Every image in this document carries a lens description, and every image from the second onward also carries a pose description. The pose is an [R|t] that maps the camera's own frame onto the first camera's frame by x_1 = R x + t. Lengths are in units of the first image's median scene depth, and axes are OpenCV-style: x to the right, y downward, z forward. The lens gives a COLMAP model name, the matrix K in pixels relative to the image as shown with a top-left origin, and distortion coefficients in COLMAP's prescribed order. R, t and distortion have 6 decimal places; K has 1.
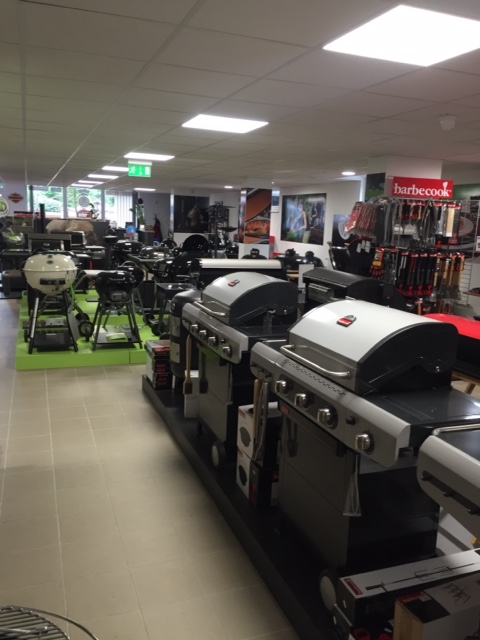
lens RADIAL K [[548.9, 0, 239.4], [0, 548.9, 316.1], [0, 0, 1]] dist [0.068516, -0.095258]
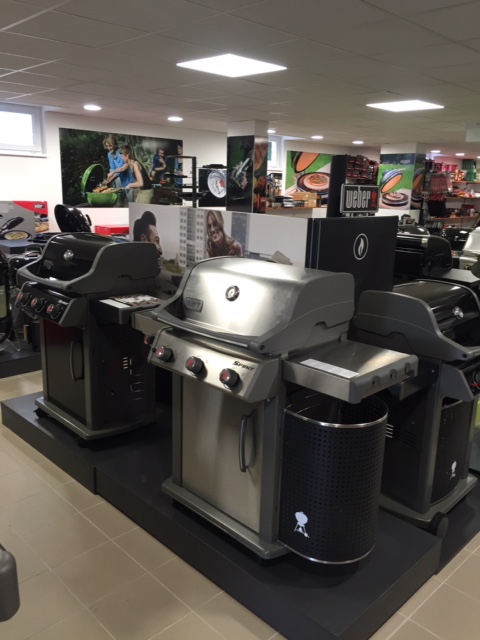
lens RADIAL K [[548.9, 0, 239.2], [0, 548.9, 321.1], [0, 0, 1]] dist [0.068516, -0.095258]
pose [[-0.399884, -0.274955, 0.874353, -1.107205], [0.112072, 0.932119, 0.344376, -0.423538], [-0.909688, 0.235701, -0.341925, 2.174673]]
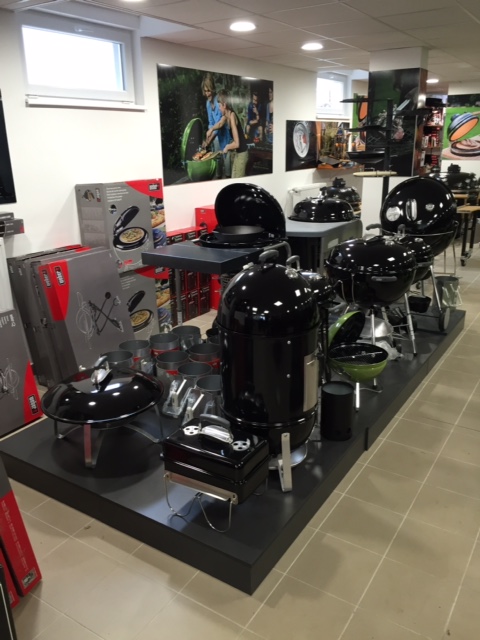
lens RADIAL K [[548.9, 0, 239.3], [0, 548.9, 319.7], [0, 0, 1]] dist [0.068516, -0.095258]
pose [[-0.600366, -0.282945, 0.747999, -0.576028], [0.126007, 0.890169, 0.437860, -0.449296], [-0.789736, 0.357129, -0.498774, 2.441268]]
